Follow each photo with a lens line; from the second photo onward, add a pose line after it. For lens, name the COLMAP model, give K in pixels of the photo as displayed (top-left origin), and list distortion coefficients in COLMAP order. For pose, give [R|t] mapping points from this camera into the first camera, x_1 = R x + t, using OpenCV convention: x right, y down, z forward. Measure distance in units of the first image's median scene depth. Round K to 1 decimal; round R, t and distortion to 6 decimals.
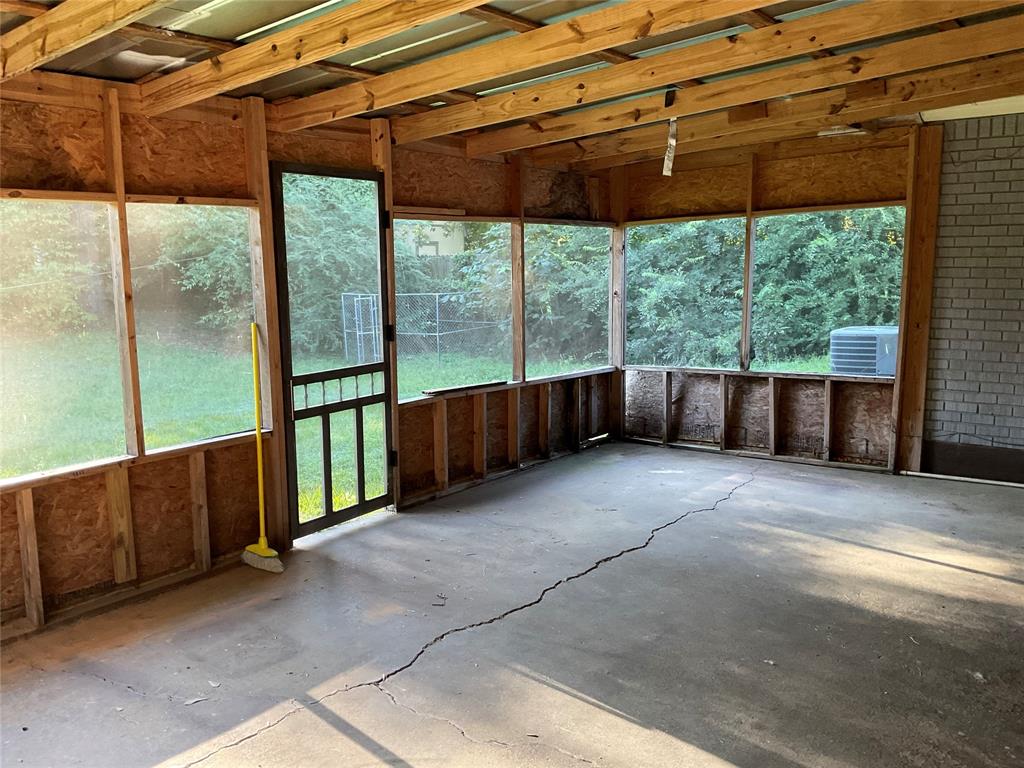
lens RADIAL K [[849.2, 0, 509.8], [0, 849.2, 386.0], [0, 0, 1]] dist [0.110342, -0.192716]
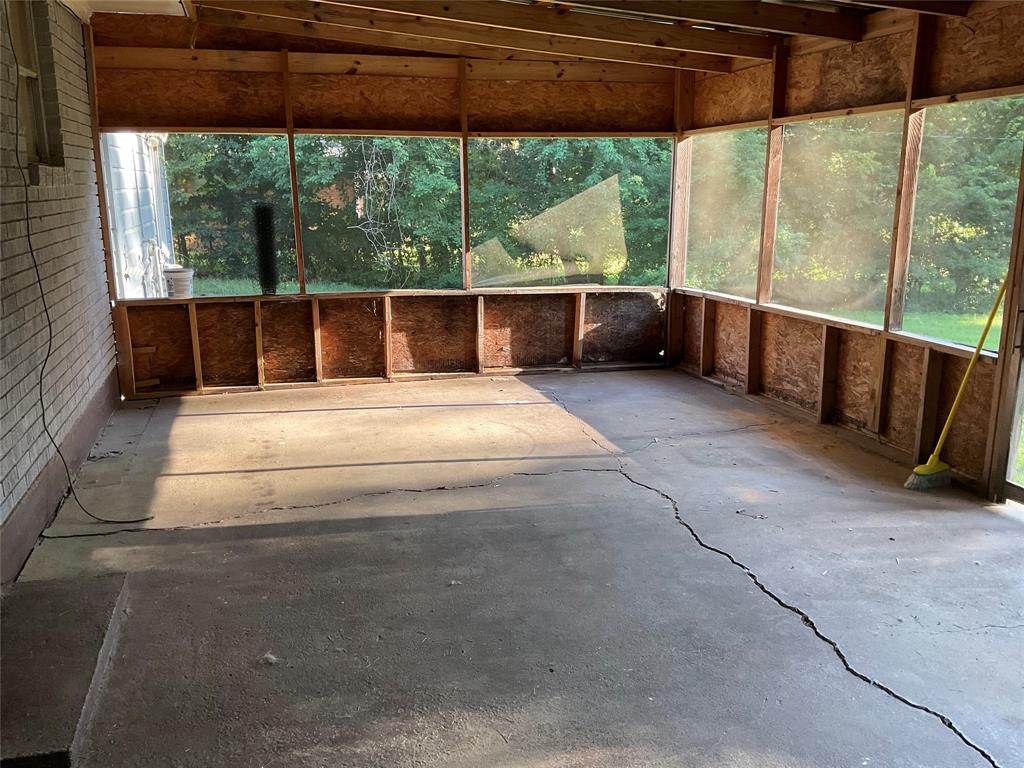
lens RADIAL K [[849.2, 0, 509.8], [0, 849.2, 386.0], [0, 0, 1]] dist [0.110342, -0.192716]
pose [[-0.589139, 0.199176, -0.783099, 0.885644], [-0.108209, 0.940967, 0.320736, -0.186004], [0.800754, 0.273696, -0.532808, 1.362578]]
